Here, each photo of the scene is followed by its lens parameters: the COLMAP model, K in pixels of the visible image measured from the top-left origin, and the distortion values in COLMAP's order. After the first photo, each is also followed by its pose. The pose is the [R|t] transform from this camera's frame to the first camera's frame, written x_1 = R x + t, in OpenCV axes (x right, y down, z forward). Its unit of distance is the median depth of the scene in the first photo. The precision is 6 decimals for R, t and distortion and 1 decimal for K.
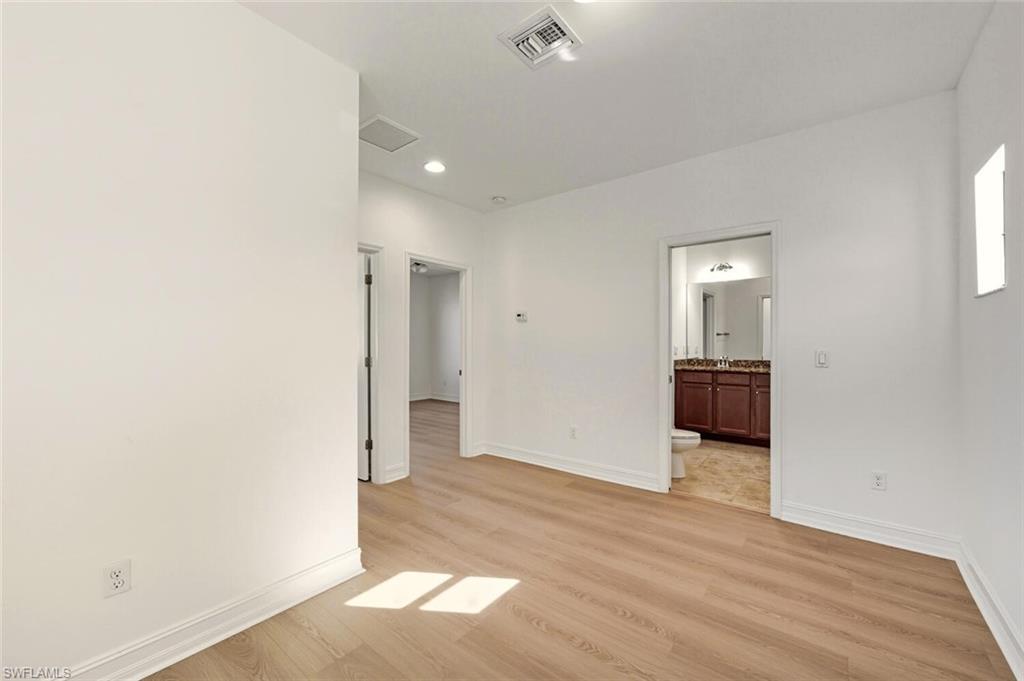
lens RADIAL K [[418.8, 0, 513.6], [0, 418.8, 340.2], [0, 0, 1]] dist [-0.007146, 0.003422]
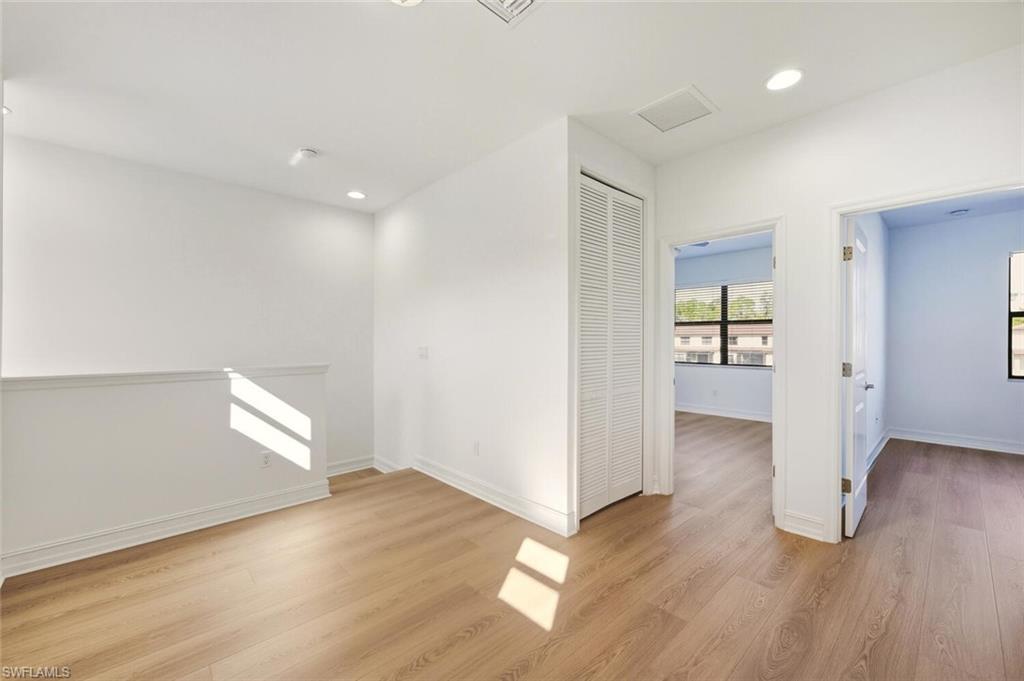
lens RADIAL K [[418.8, 0, 514.5], [0, 418.8, 342.0], [0, 0, 1]] dist [-0.007146, 0.003422]
pose [[-0.163172, -0.005896, -0.986580, 0.800176], [0.000803, 0.999981, -0.006109, 0.013486], [0.986597, -0.001789, -0.163164, 1.015677]]
